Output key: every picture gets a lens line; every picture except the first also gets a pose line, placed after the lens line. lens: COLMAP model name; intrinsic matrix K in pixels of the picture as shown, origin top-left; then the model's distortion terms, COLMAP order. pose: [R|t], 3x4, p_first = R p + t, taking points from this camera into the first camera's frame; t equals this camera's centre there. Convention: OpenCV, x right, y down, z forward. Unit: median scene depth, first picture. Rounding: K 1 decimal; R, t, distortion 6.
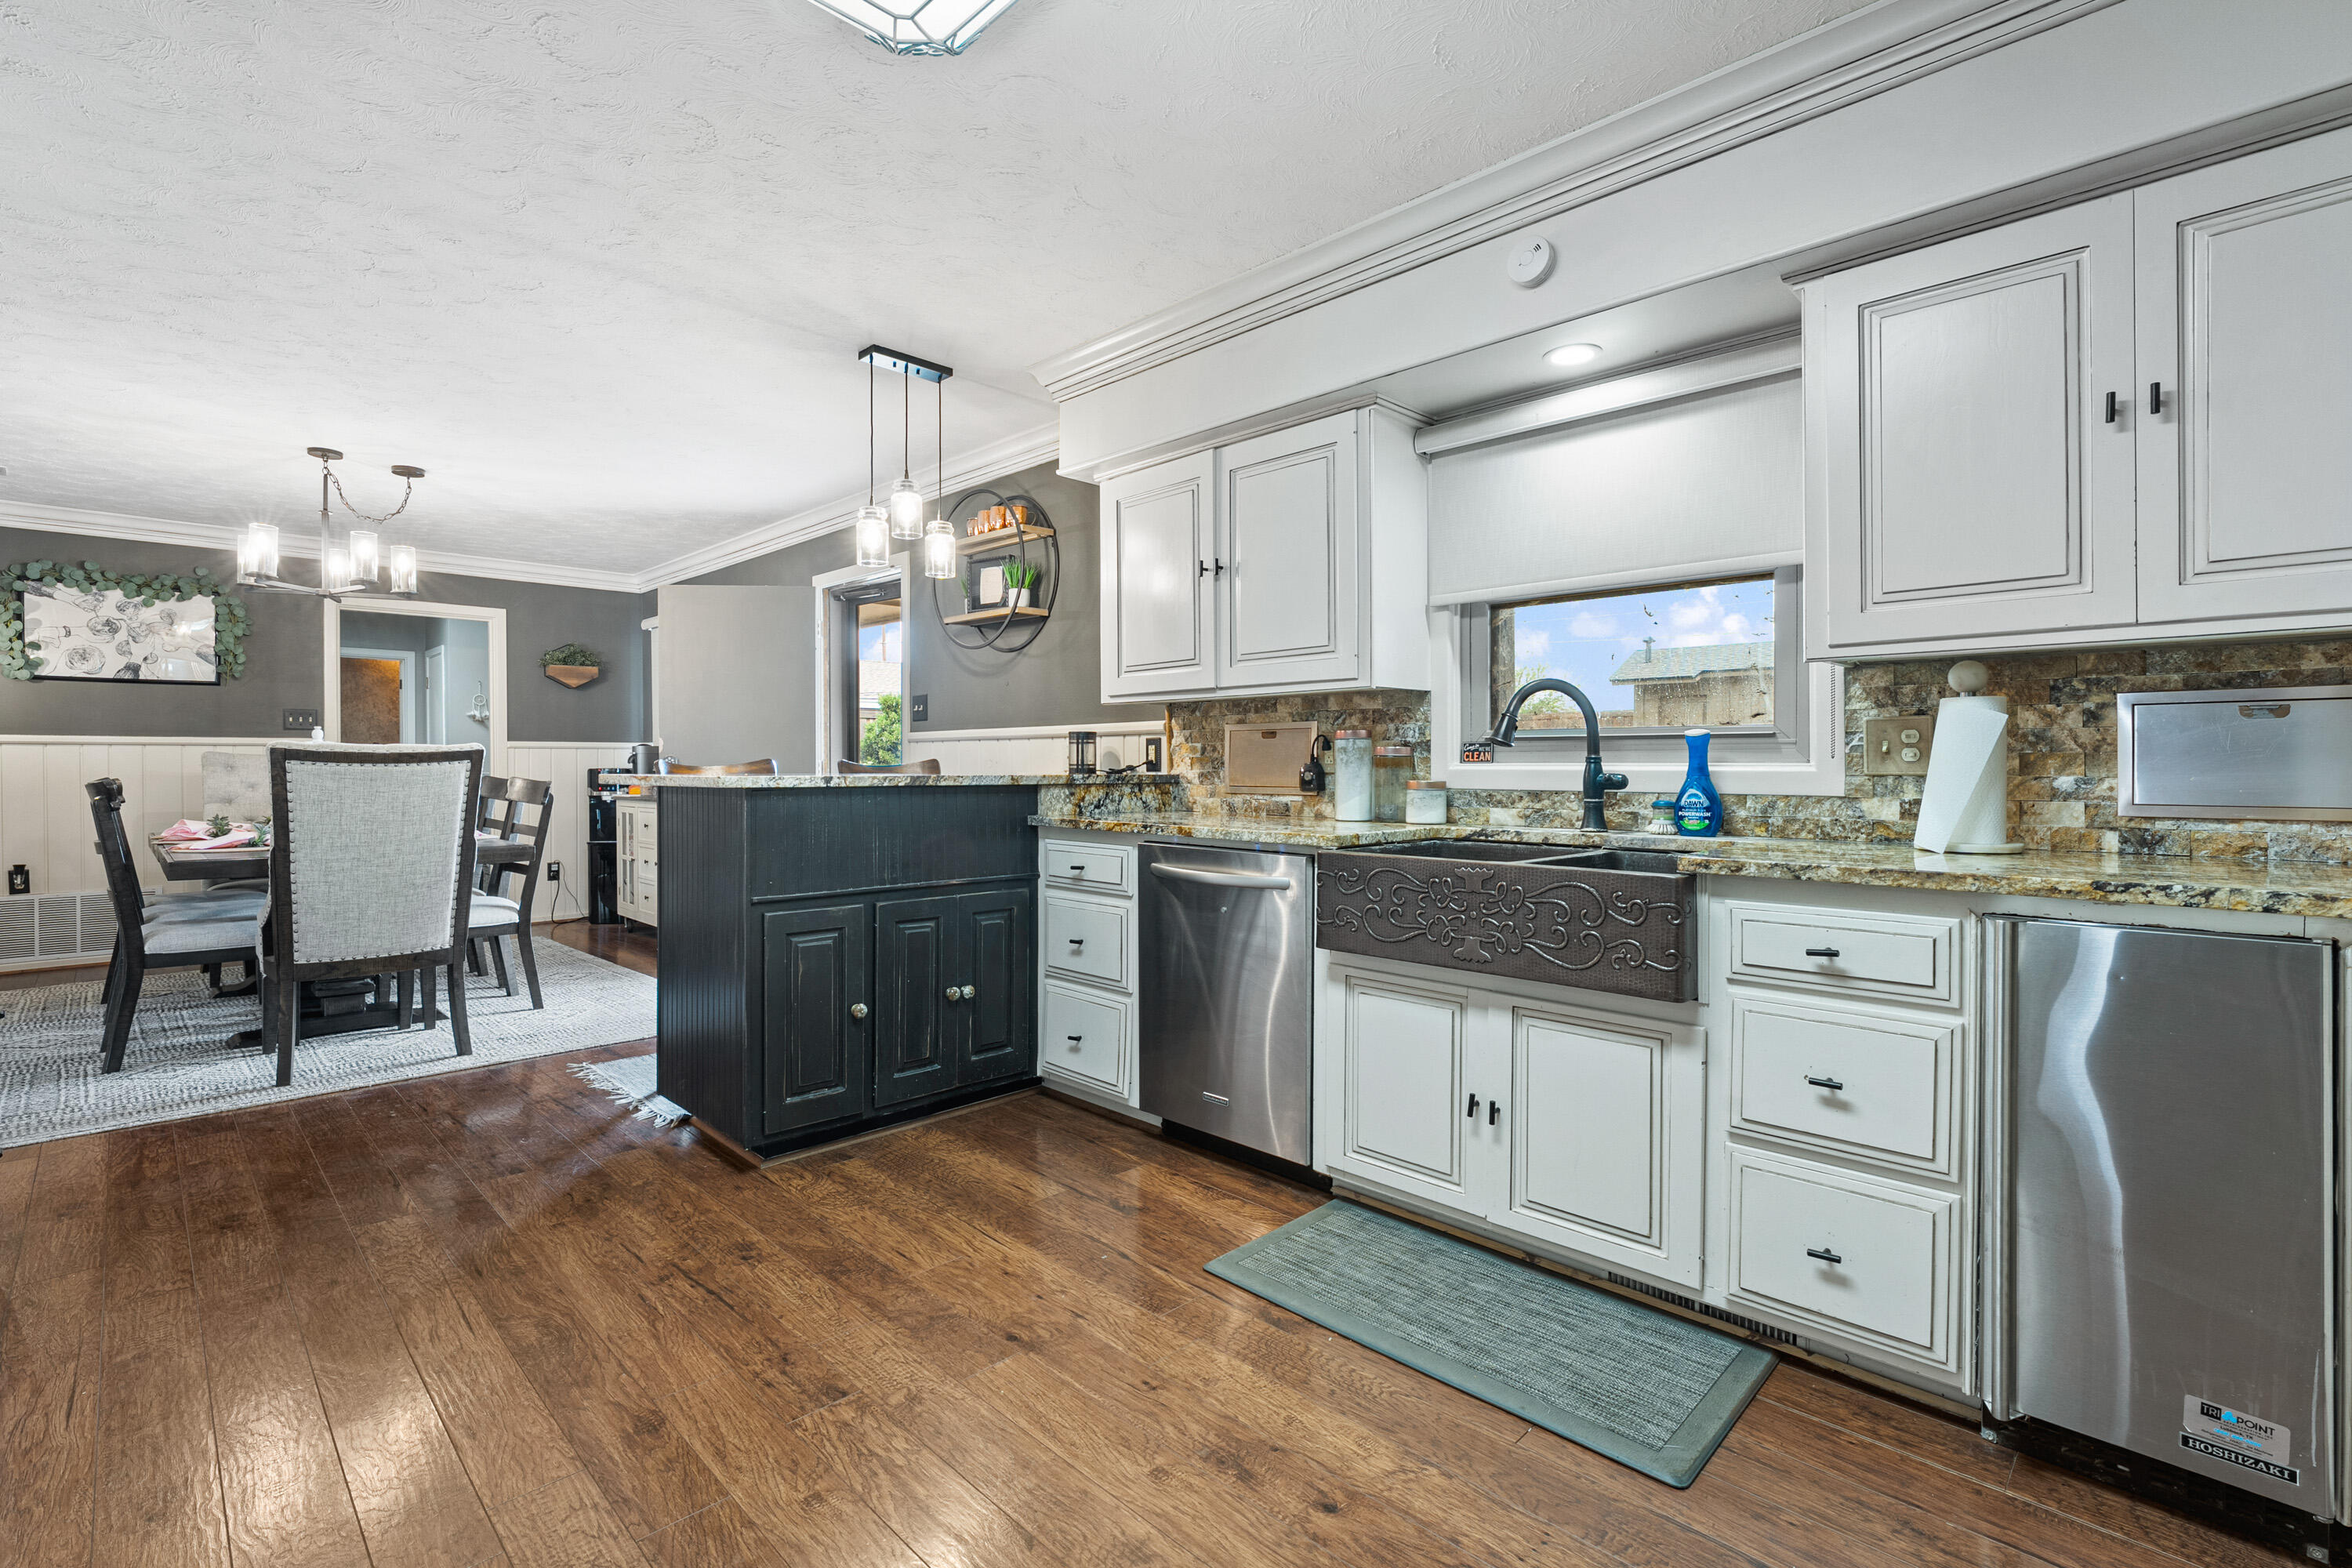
lens RADIAL K [[1060.8, 0, 1171.3], [0, 1060.8, 764.1], [0, 0, 1]] dist [-0.014761, 0.006020]
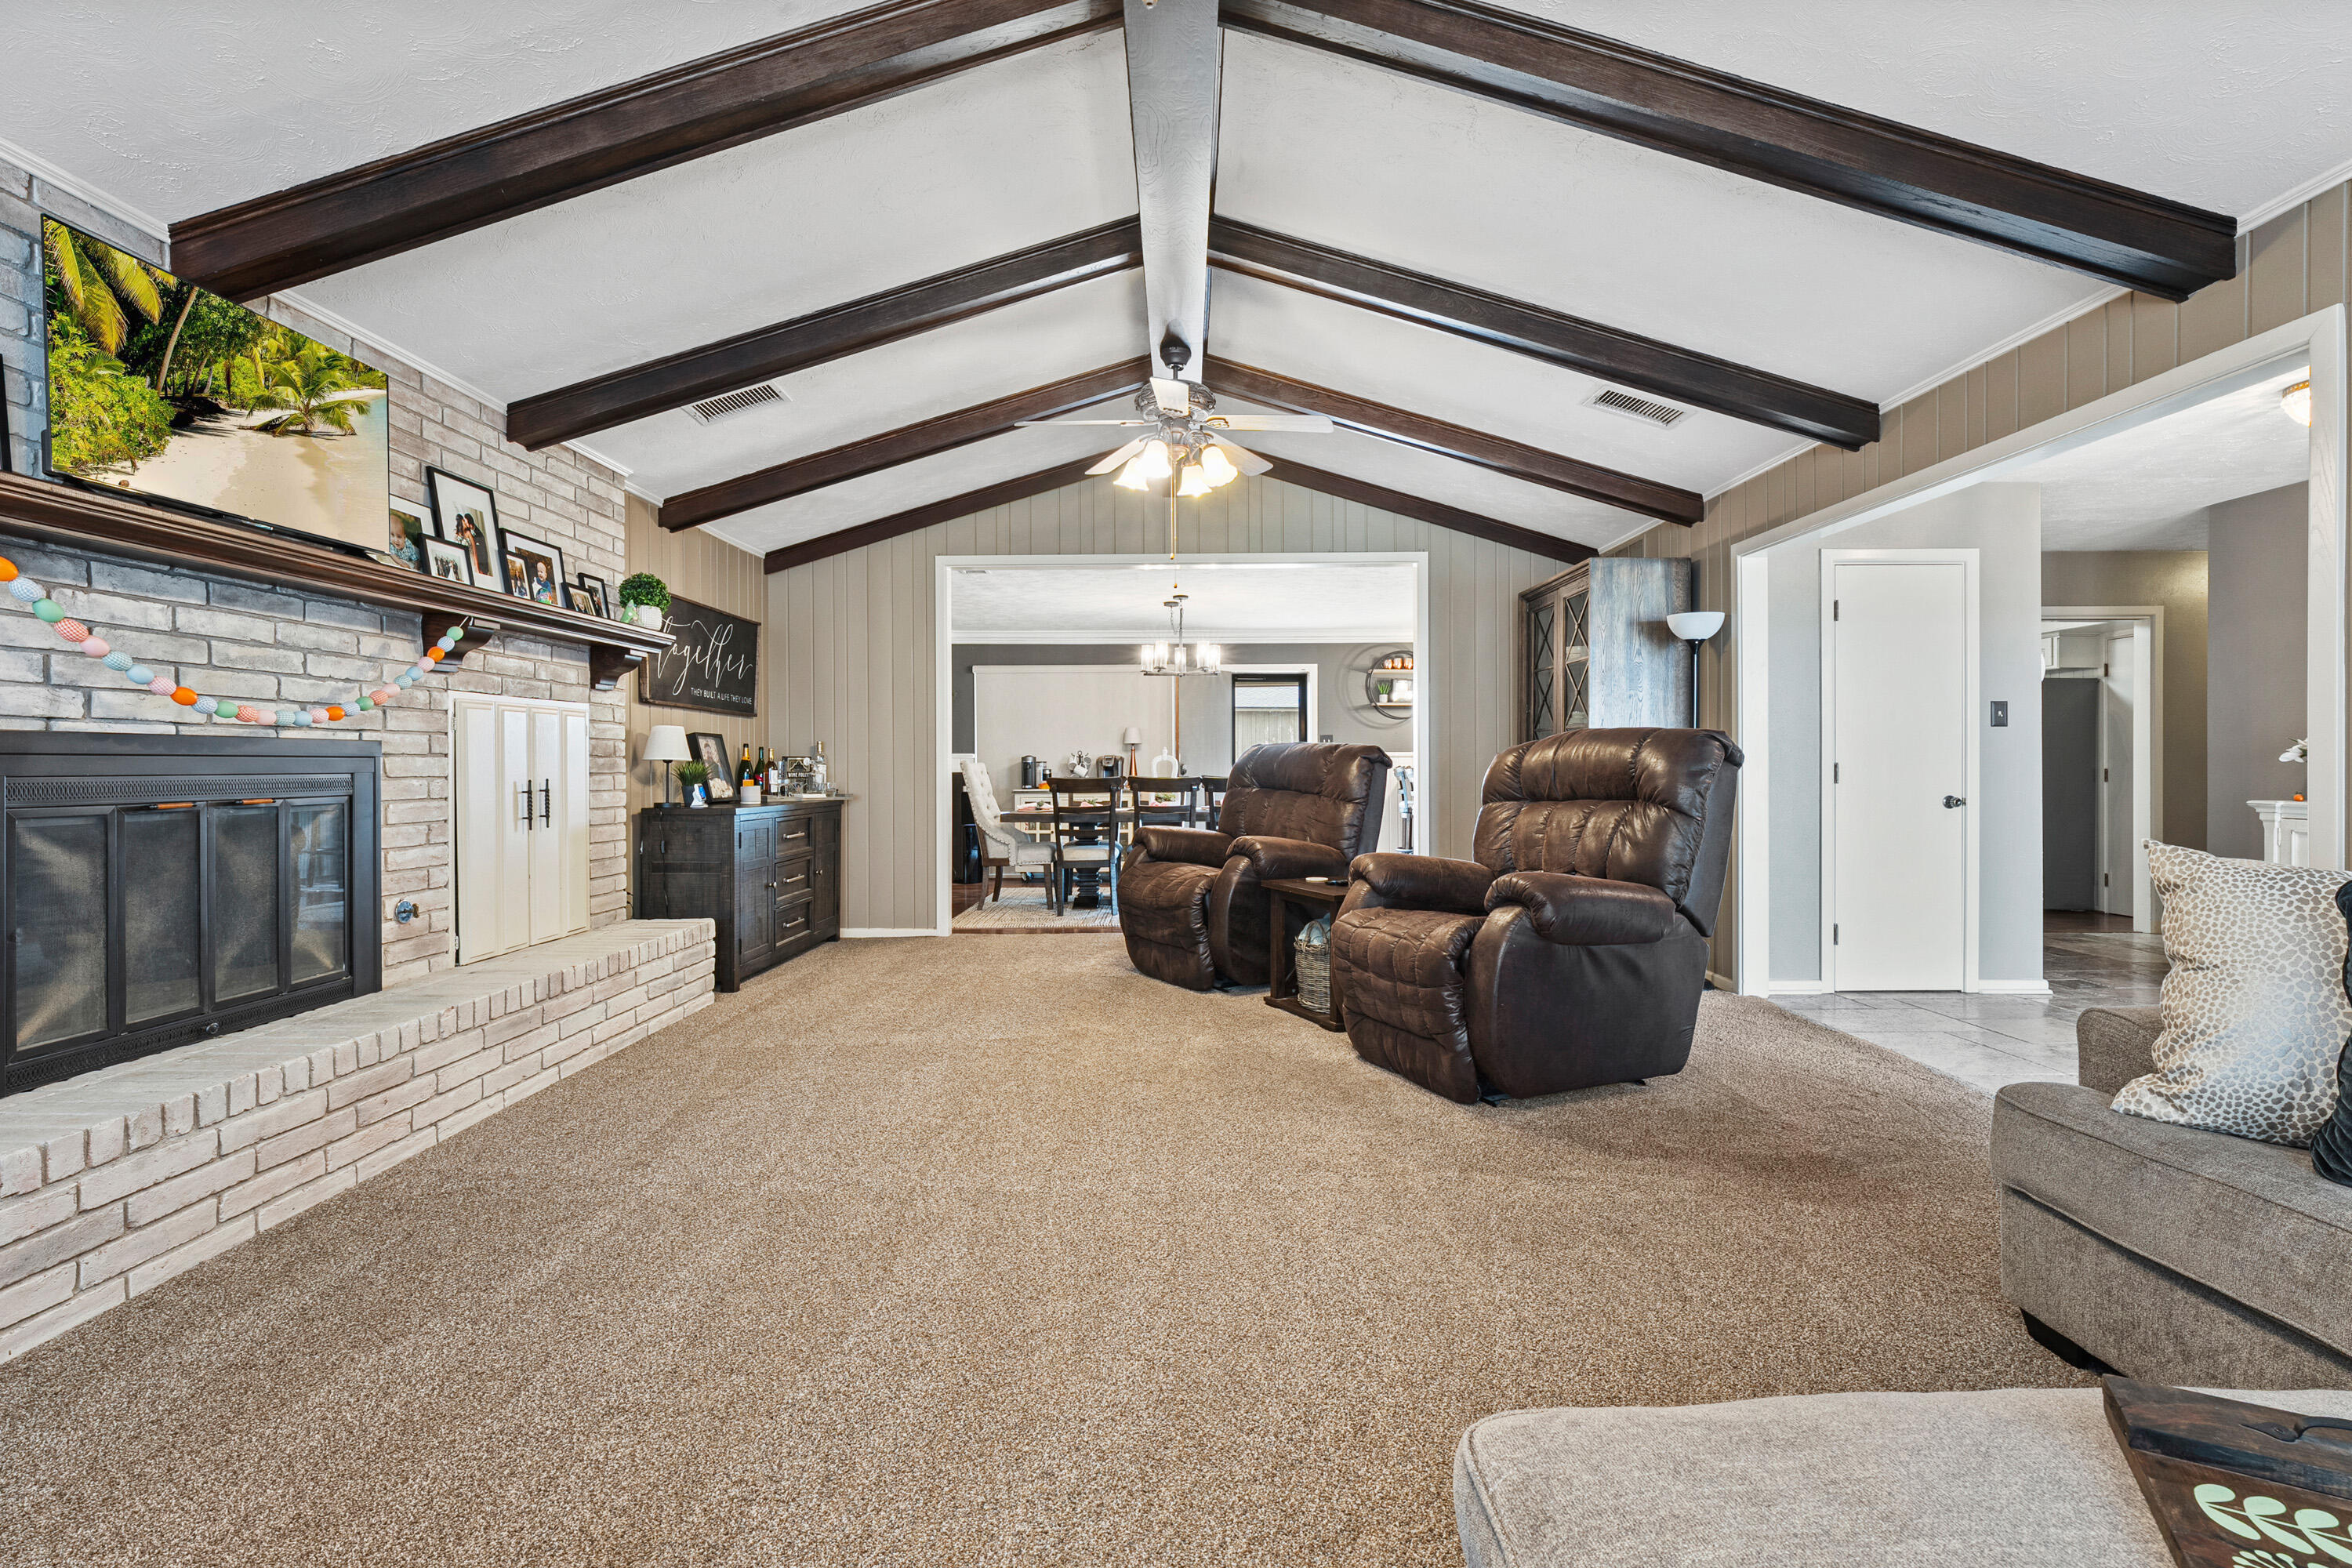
lens RADIAL K [[1033.6, 0, 1173.5], [0, 1033.6, 778.2], [0, 0, 1]] dist [-0.010521, 0.000193]
pose [[0.715964, -0.005584, 0.698115, -1.667282], [-0.000490, 0.999964, 0.008501, 0.000794], [-0.698137, -0.006429, 0.715936, -0.220176]]
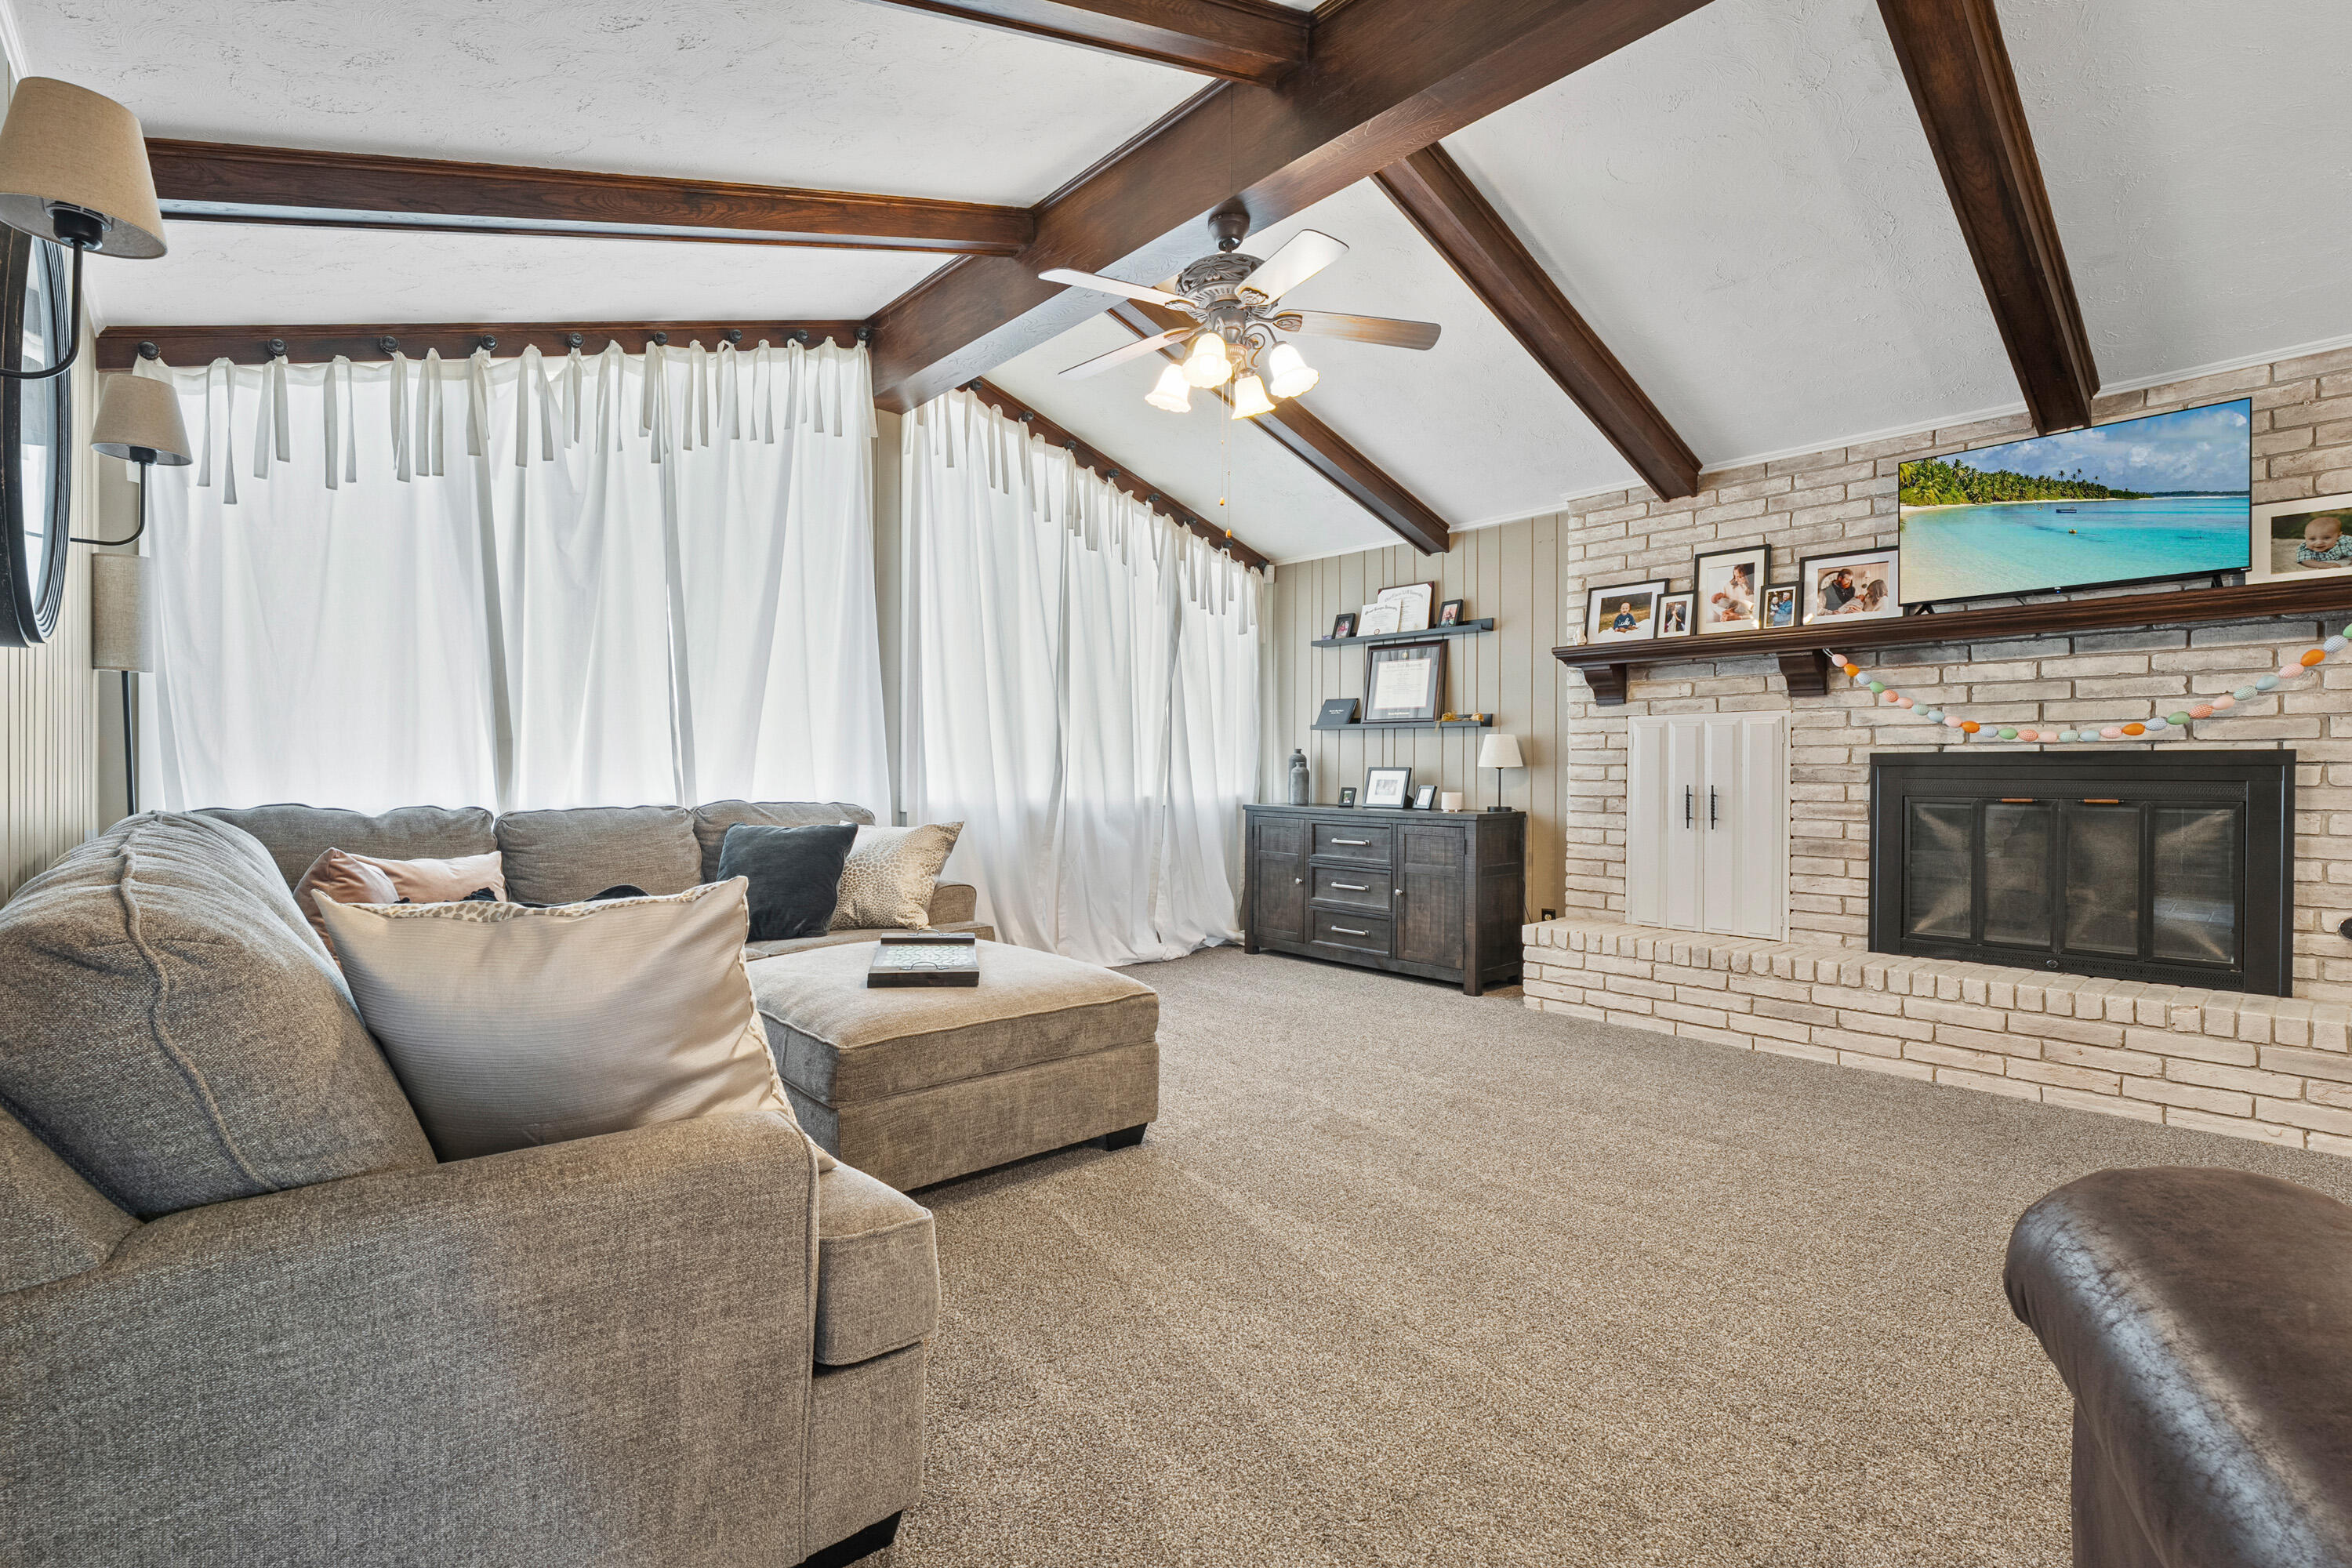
lens RADIAL K [[1033.6, 0, 1173.5], [0, 1033.6, 778.2], [0, 0, 1]] dist [-0.010521, 0.000193]
pose [[-0.040602, 0.007981, -0.999144, -0.991115], [-0.008509, 0.999929, 0.008333, 0.001873], [0.999139, 0.008840, -0.040531, -0.104981]]
